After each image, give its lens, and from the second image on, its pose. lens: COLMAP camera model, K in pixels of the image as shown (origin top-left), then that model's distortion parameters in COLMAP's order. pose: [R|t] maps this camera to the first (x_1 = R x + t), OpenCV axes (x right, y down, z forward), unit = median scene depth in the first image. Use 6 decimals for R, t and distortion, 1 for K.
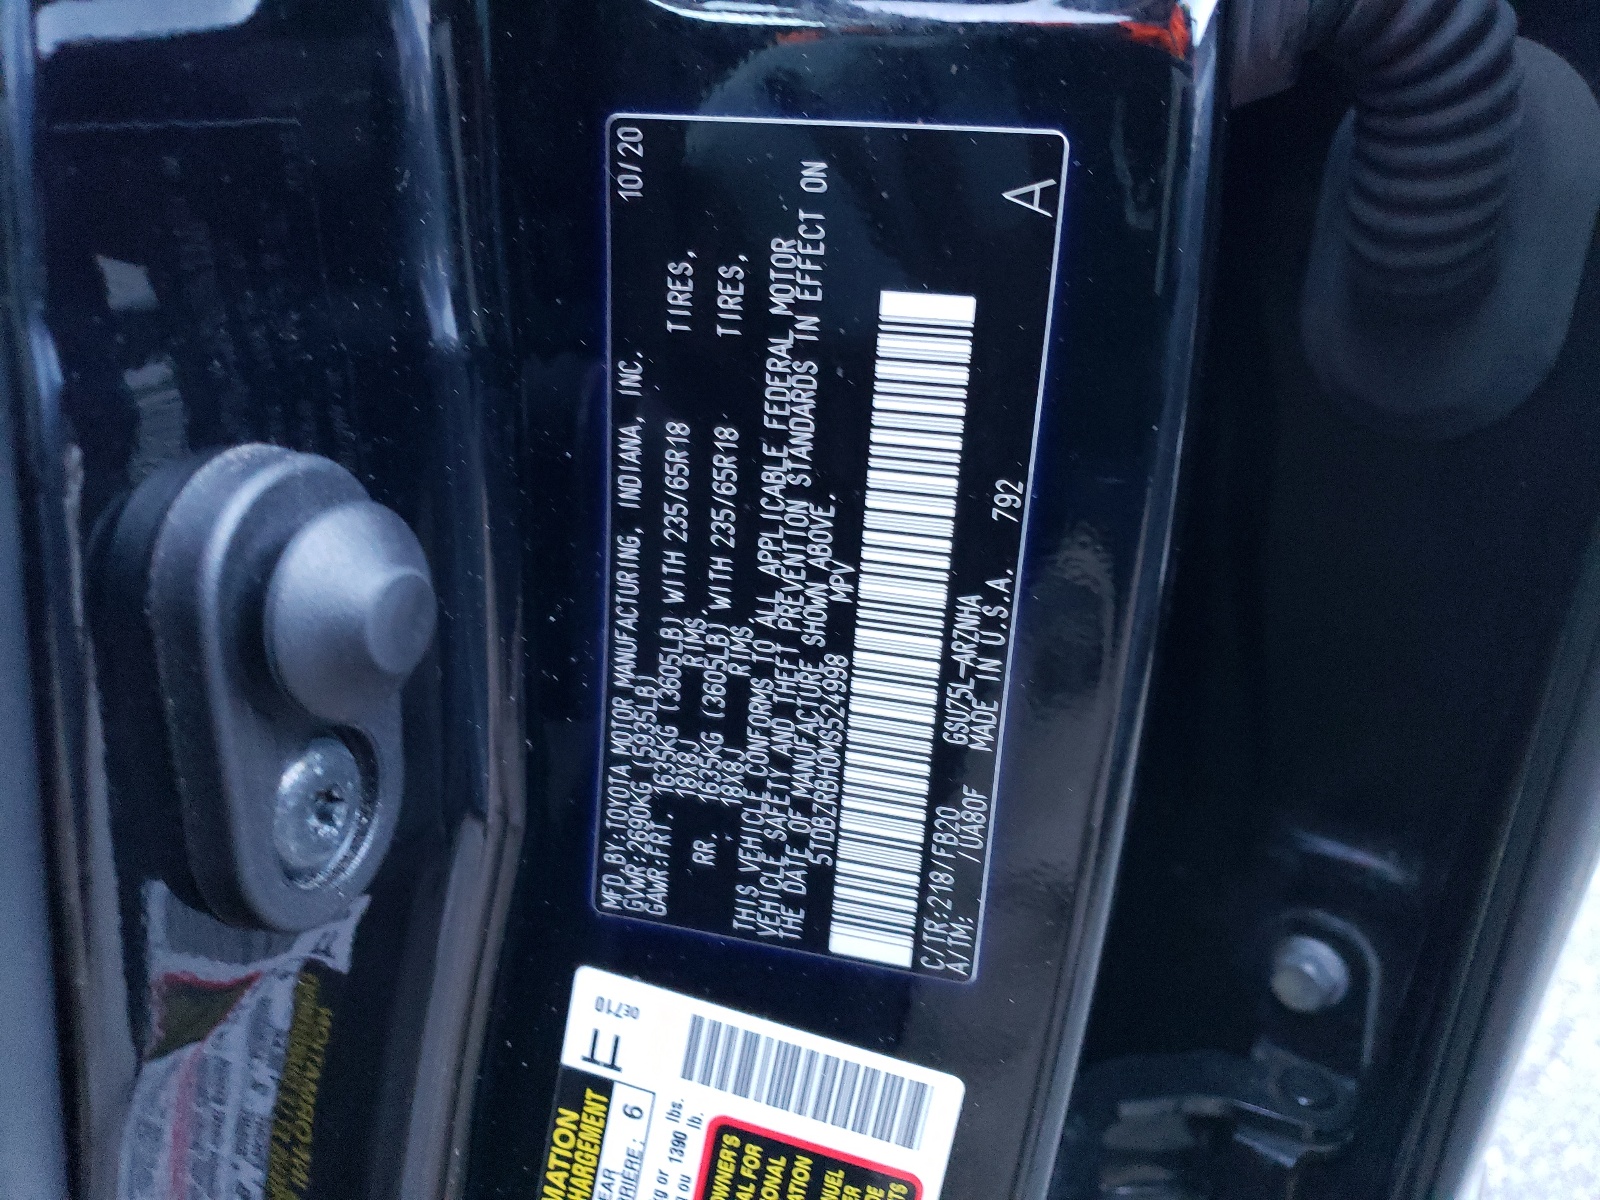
lens RADIAL K [[1215.1, 0, 799.3], [0, 1215.1, 598.5], [0, 0, 1]] dist [0.012884, 0.000706]
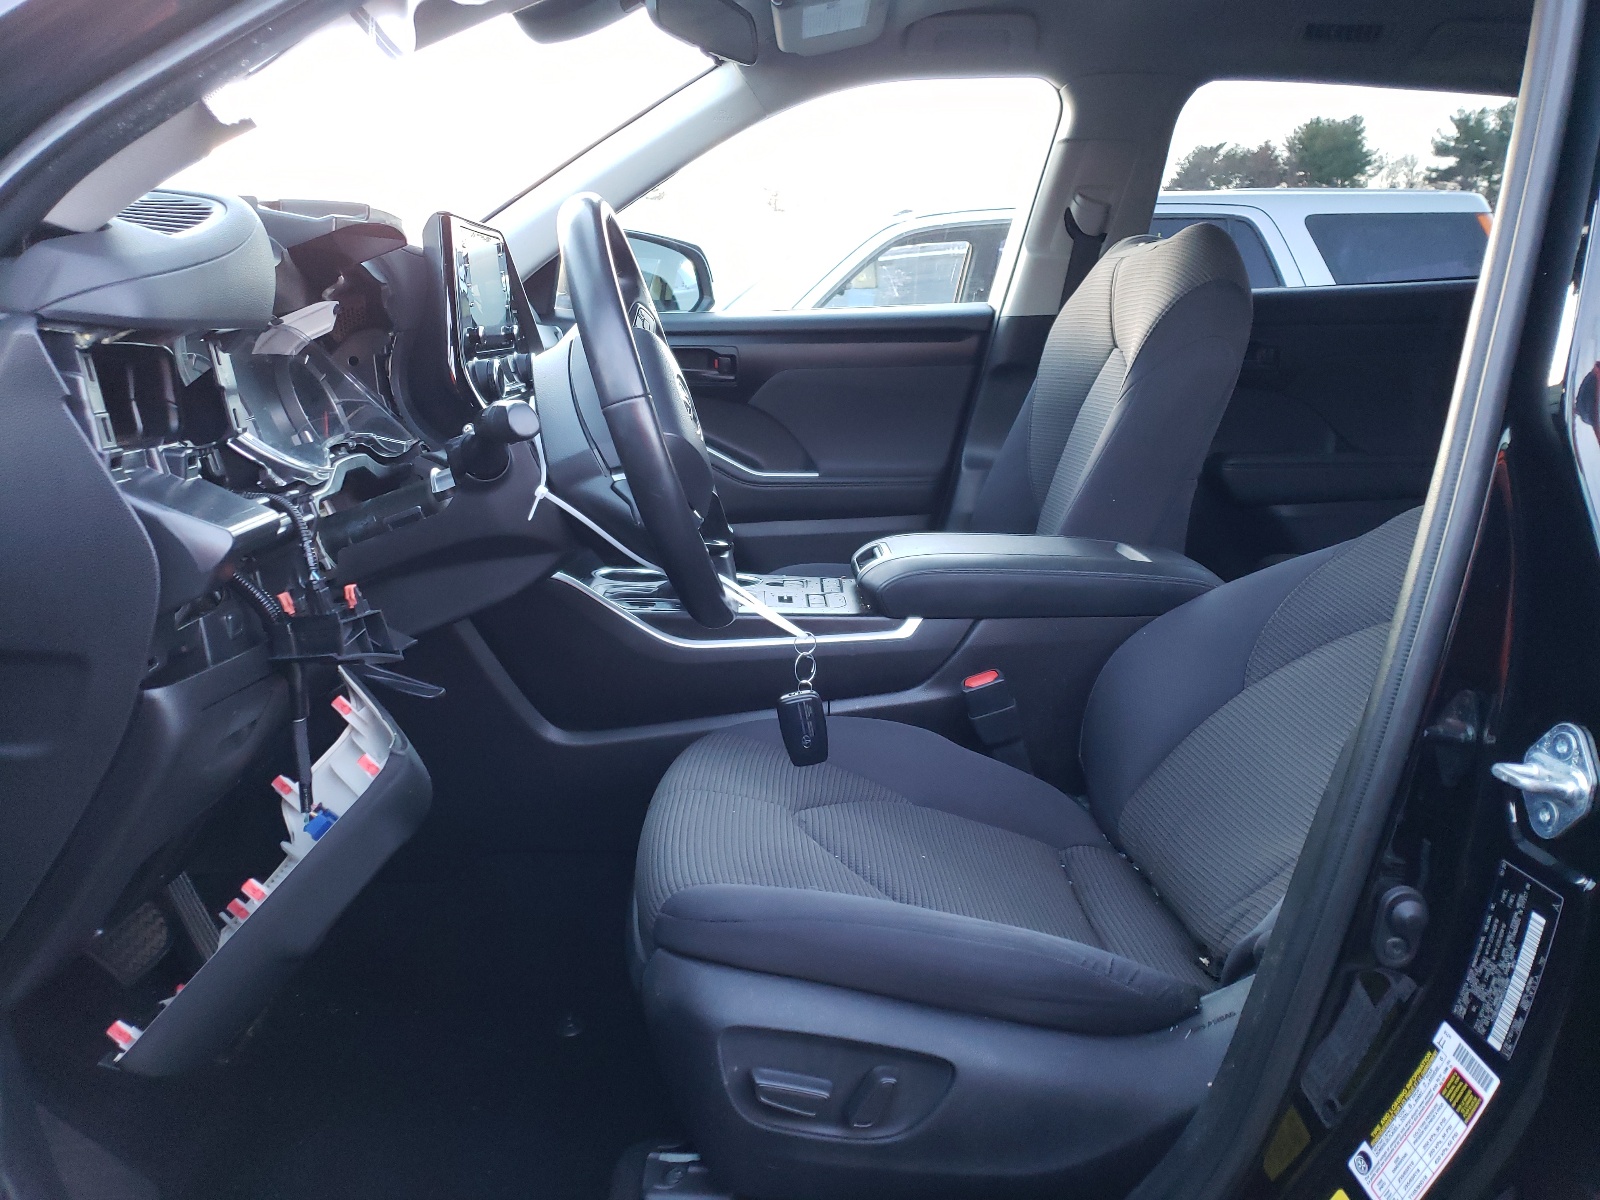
lens RADIAL K [[1215.1, 0, 799.8], [0, 1215.1, 598.9], [0, 0, 1]] dist [0.012884, 0.000706]
pose [[0.359019, 0.191006, -0.913576, 3.052459], [-0.420644, 0.906900, 0.024305, -0.244928], [0.833165, 0.375565, 0.405940, -3.723489]]
